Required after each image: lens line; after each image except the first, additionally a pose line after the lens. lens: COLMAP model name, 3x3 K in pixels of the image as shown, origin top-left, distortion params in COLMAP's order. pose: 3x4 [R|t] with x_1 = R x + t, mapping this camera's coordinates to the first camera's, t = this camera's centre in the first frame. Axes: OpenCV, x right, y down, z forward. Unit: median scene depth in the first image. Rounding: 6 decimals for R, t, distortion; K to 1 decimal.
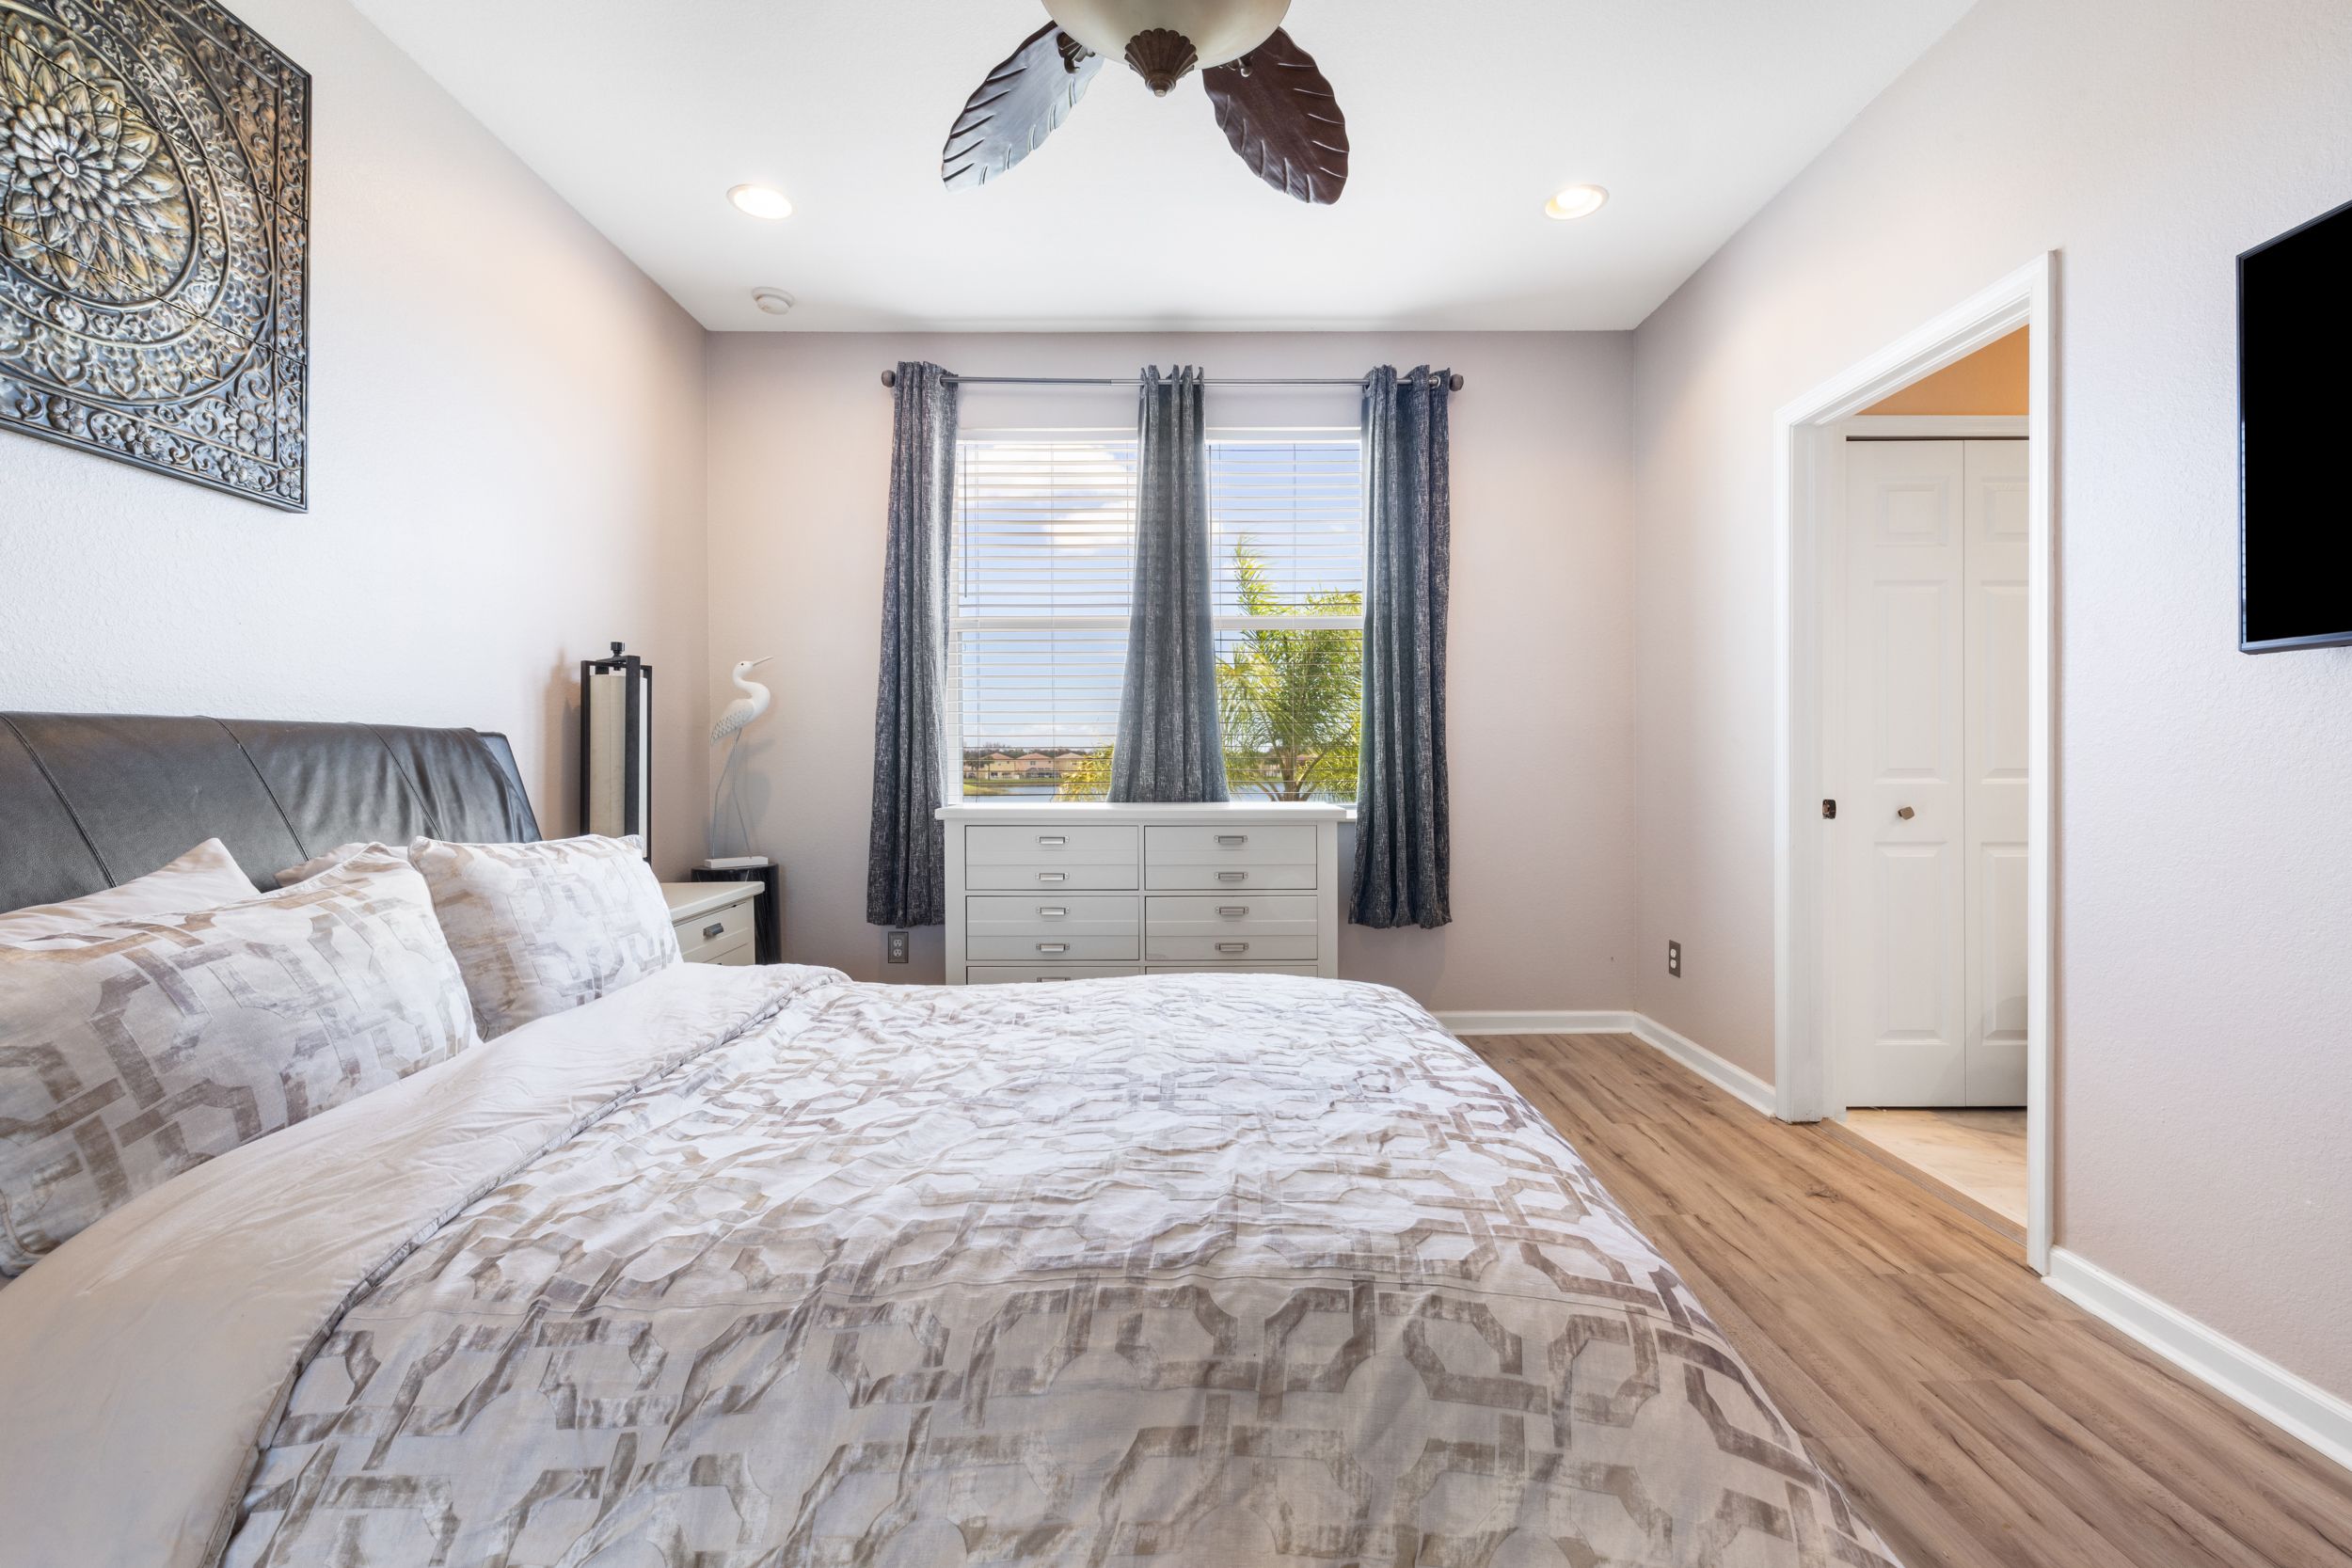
lens RADIAL K [[998.4, 0, 1172.1], [0, 998.4, 762.7], [0, 0, 1]] dist [-0.000228, 0.000606]
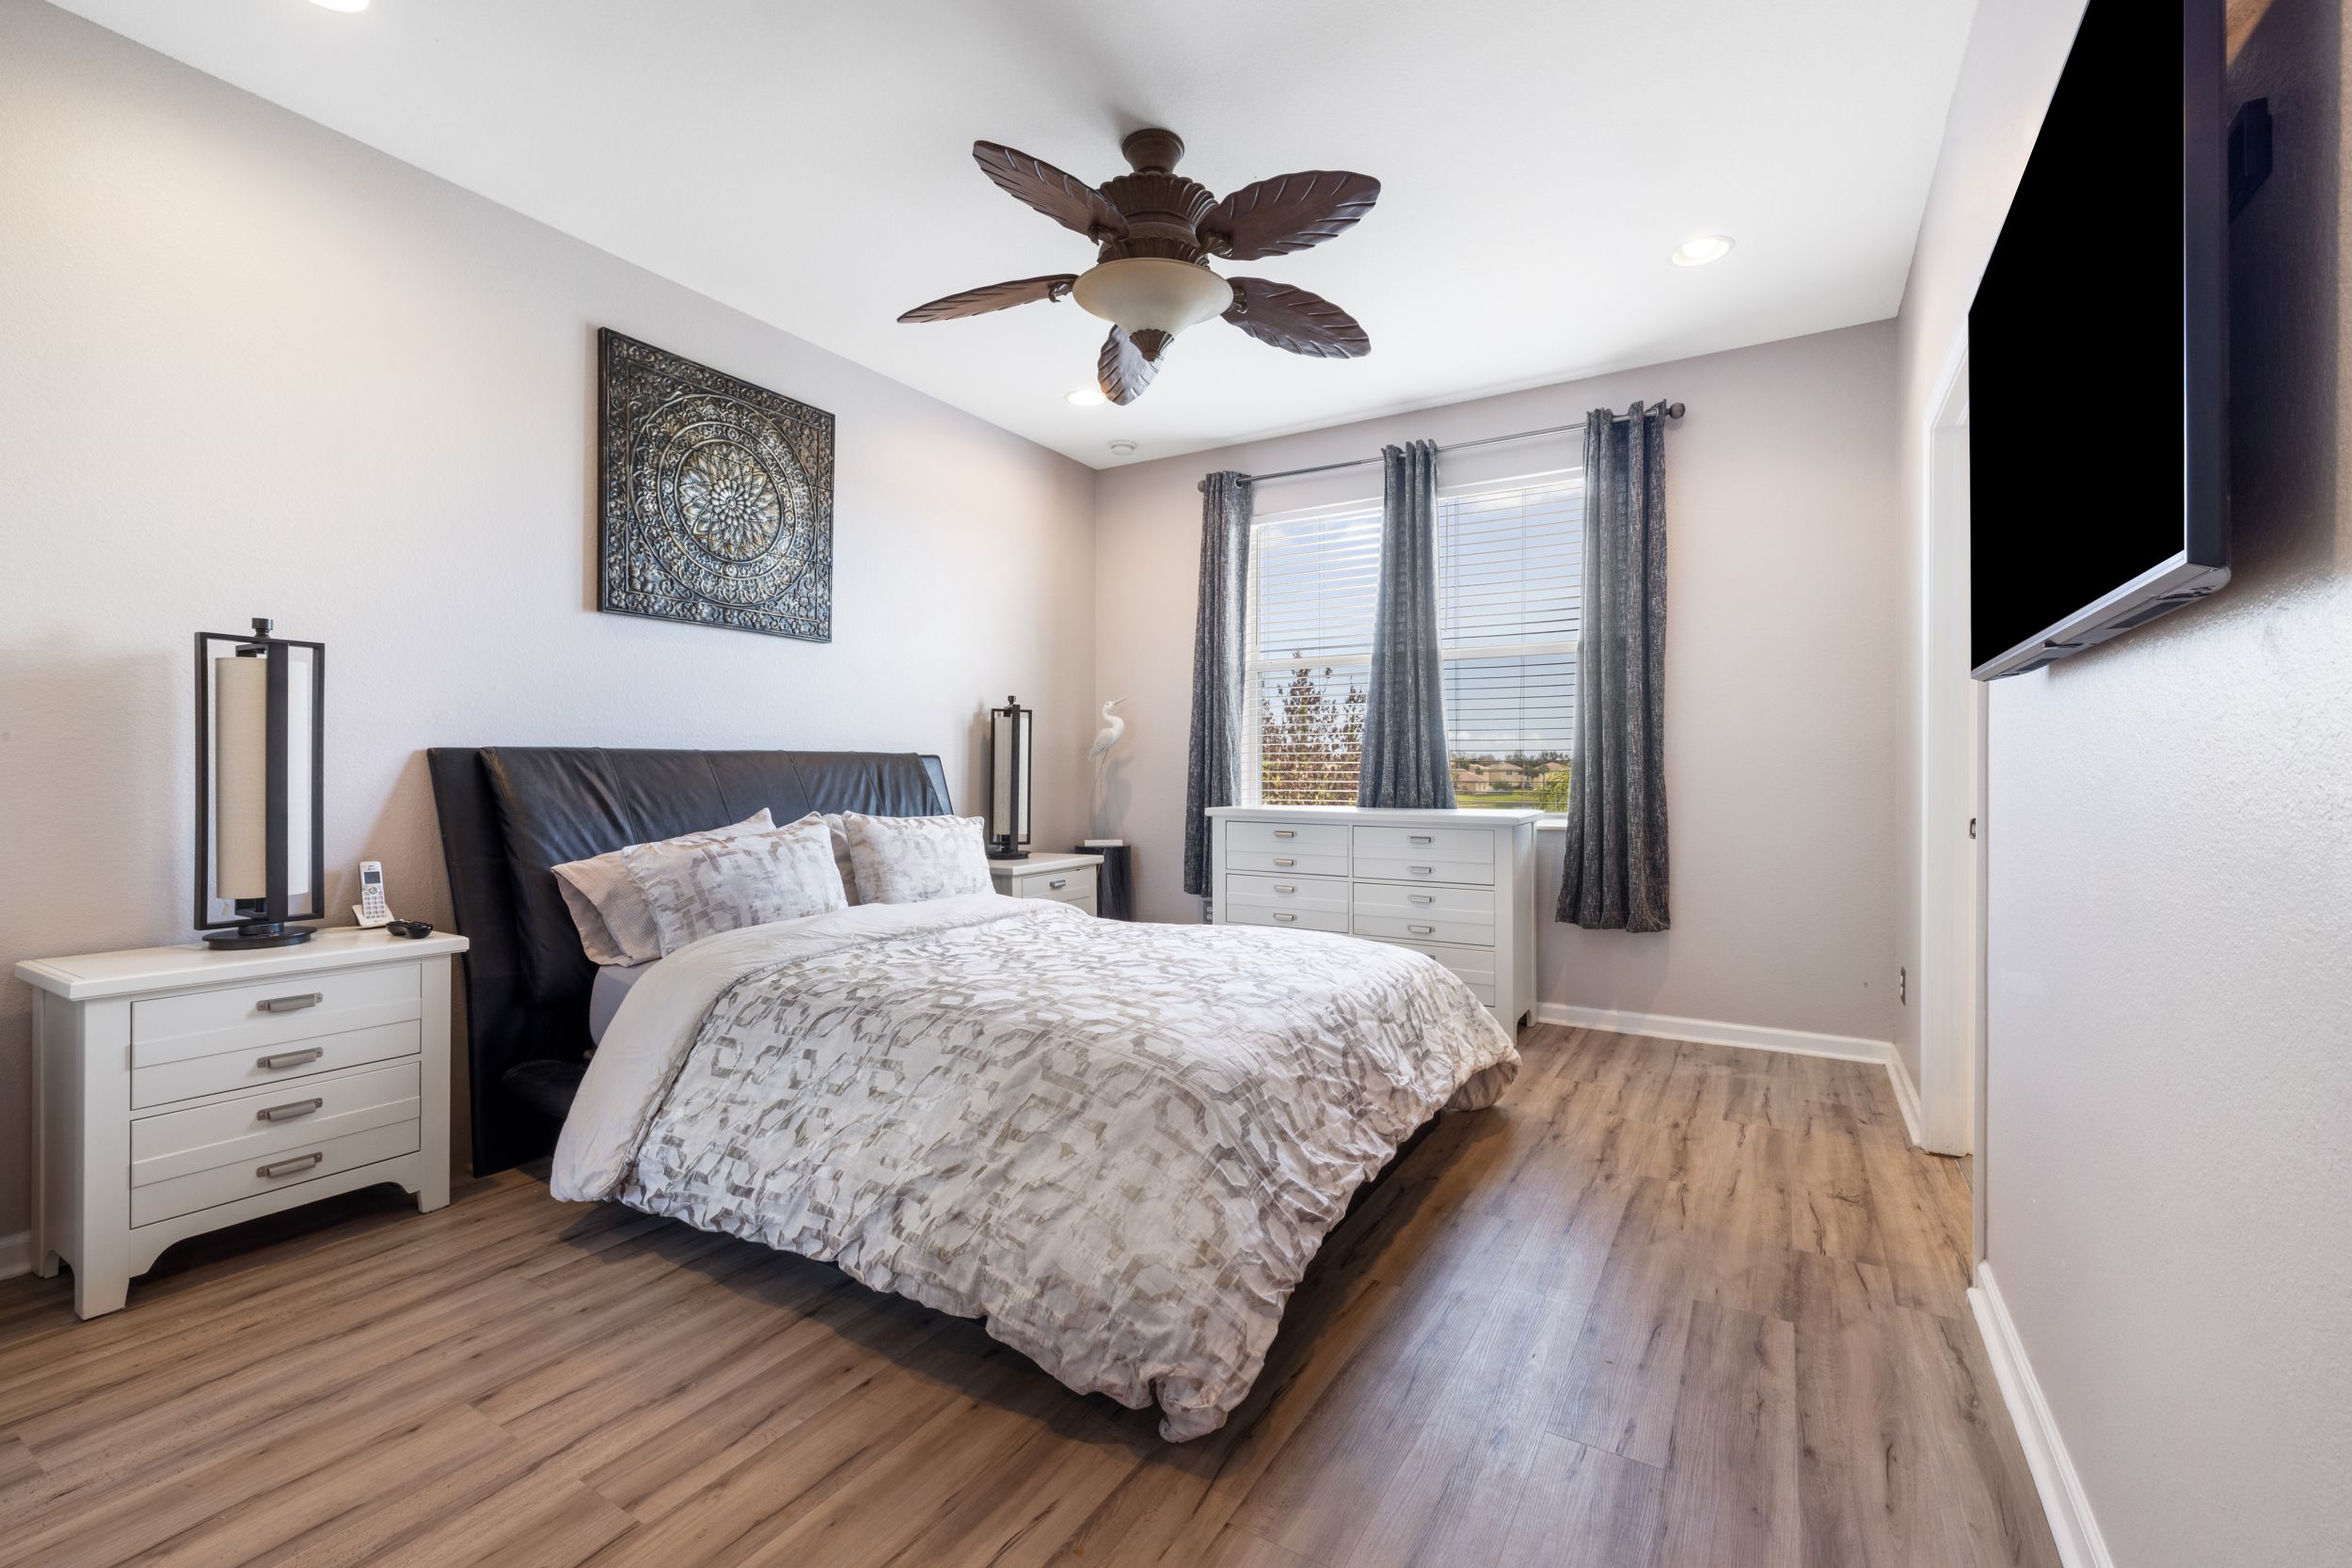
lens RADIAL K [[998.4, 0, 1172.1], [0, 998.4, 762.7], [0, 0, 1]] dist [-0.000228, 0.000606]
pose [[0.850672, -0.000323, -0.525697, 0.688833], [-0.004420, 0.999960, -0.007766, -0.007035], [0.525679, 0.008930, 0.850636, -0.282018]]
